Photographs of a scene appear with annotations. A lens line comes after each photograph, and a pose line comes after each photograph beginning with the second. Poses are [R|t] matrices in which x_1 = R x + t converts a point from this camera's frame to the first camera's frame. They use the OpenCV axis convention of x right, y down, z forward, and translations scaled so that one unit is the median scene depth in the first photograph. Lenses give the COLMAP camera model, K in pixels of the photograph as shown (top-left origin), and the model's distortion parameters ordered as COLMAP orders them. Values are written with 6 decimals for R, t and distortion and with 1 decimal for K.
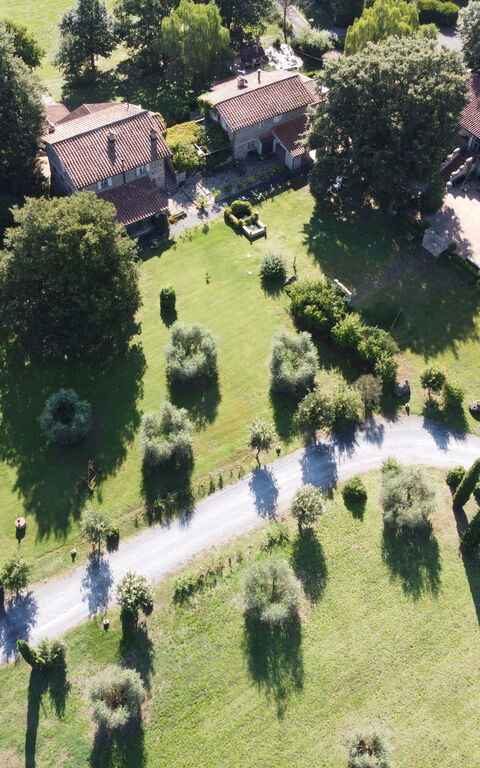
lens RADIAL K [[776.5, 0, 236.1], [0, 776.5, 383.9], [0, 0, 1]] dist [0.022872, -0.099723]
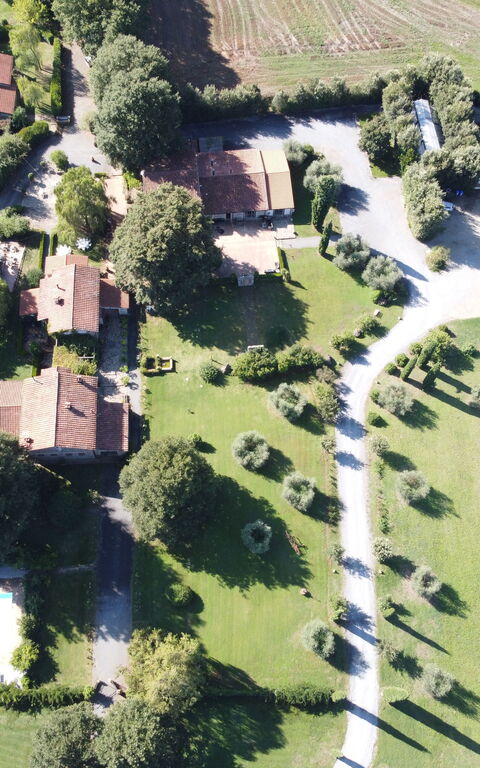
lens RADIAL K [[776.5, 0, 236.1], [0, 776.5, 383.9], [0, 0, 1]] dist [0.022872, -0.099723]
pose [[0.491620, -0.790286, 0.365729, -0.480571], [0.688021, 0.609954, 0.393171, -0.672756], [-0.533795, 0.058339, 0.843599, -0.282925]]
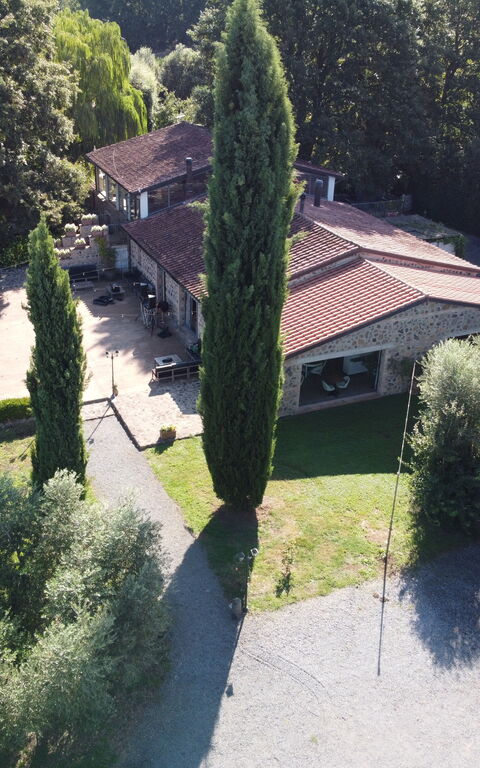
lens RADIAL K [[776.5, 0, 236.1], [0, 776.5, 383.9], [0, 0, 1]] dist [0.022872, -0.099723]
pose [[0.978338, 0.099180, -0.181707, 0.496162], [-0.168755, 0.890490, -0.422551, -0.038414], [0.119900, 0.444062, 0.887938, 0.695623]]
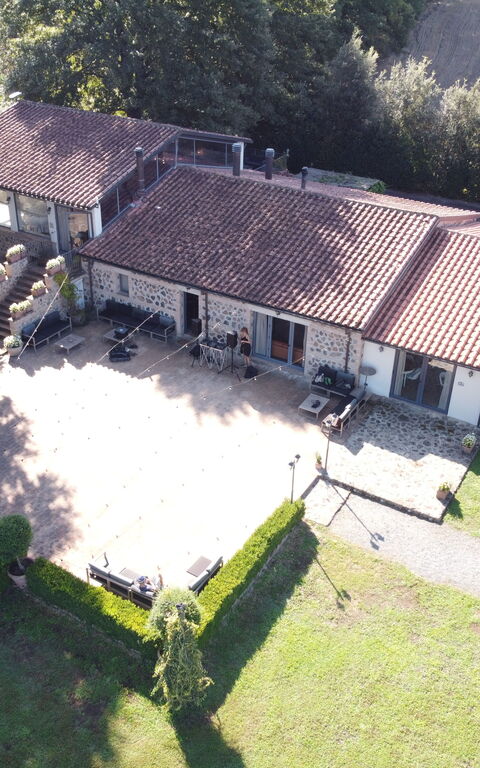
lens RADIAL K [[776.5, 0, 236.1], [0, 776.5, 383.9], [0, 0, 1]] dist [0.022872, -0.099723]
pose [[0.923474, -0.206655, 0.323247, 0.269225], [0.312827, 0.893355, -0.322577, -0.121241], [-0.222112, 0.399012, 0.889638, 0.755684]]
